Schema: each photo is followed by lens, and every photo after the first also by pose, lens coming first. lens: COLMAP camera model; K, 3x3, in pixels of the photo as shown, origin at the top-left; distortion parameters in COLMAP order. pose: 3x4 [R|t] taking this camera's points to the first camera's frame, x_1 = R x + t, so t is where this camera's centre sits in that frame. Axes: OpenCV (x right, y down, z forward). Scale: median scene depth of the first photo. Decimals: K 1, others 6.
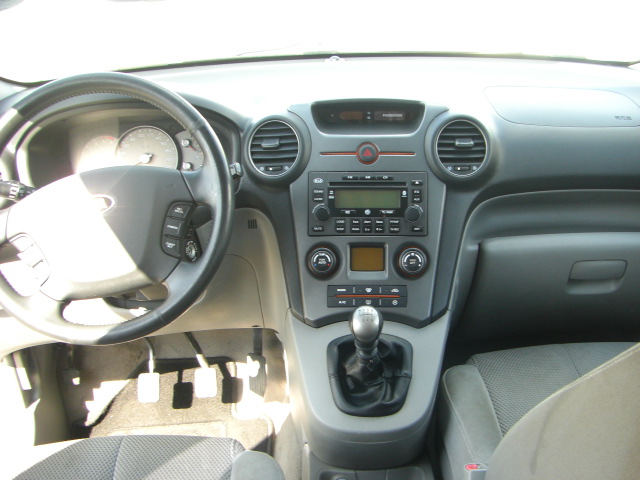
lens RADIAL K [[717.0, 0, 352.6], [0, 717.0, 267.6], [0, 0, 1]] dist [-0.179588, 0.102608]
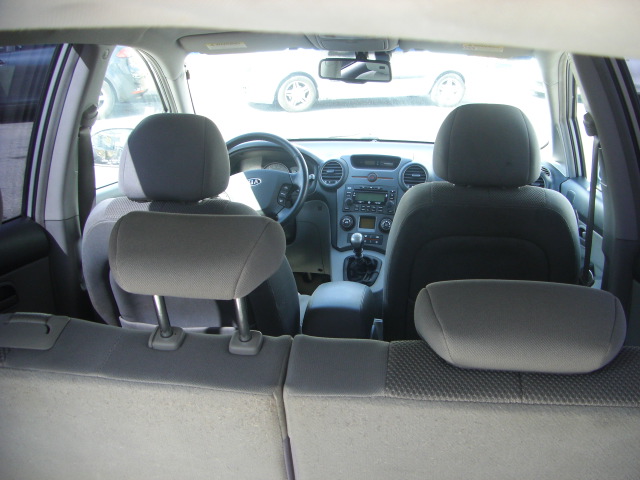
lens RADIAL K [[717.0, 0, 352.6], [0, 717.0, 267.6], [0, 0, 1]] dist [-0.179588, 0.102608]
pose [[0.981604, 0.079750, -0.173475, 0.372368], [-0.106015, 0.983313, -0.147836, 0.455960], [0.158791, 0.163507, 0.973679, -1.146919]]
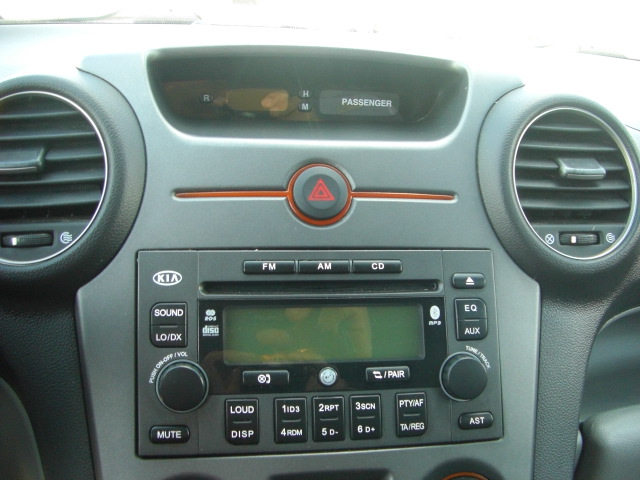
lens RADIAL K [[717.0, 0, 352.6], [0, 717.0, 267.6], [0, 0, 1]] dist [-0.179588, 0.102608]
pose [[0.975942, -0.006687, 0.217929, -0.036605], [0.032485, 0.992833, -0.115014, -0.088051], [-0.215598, 0.119327, 0.969164, 0.683230]]
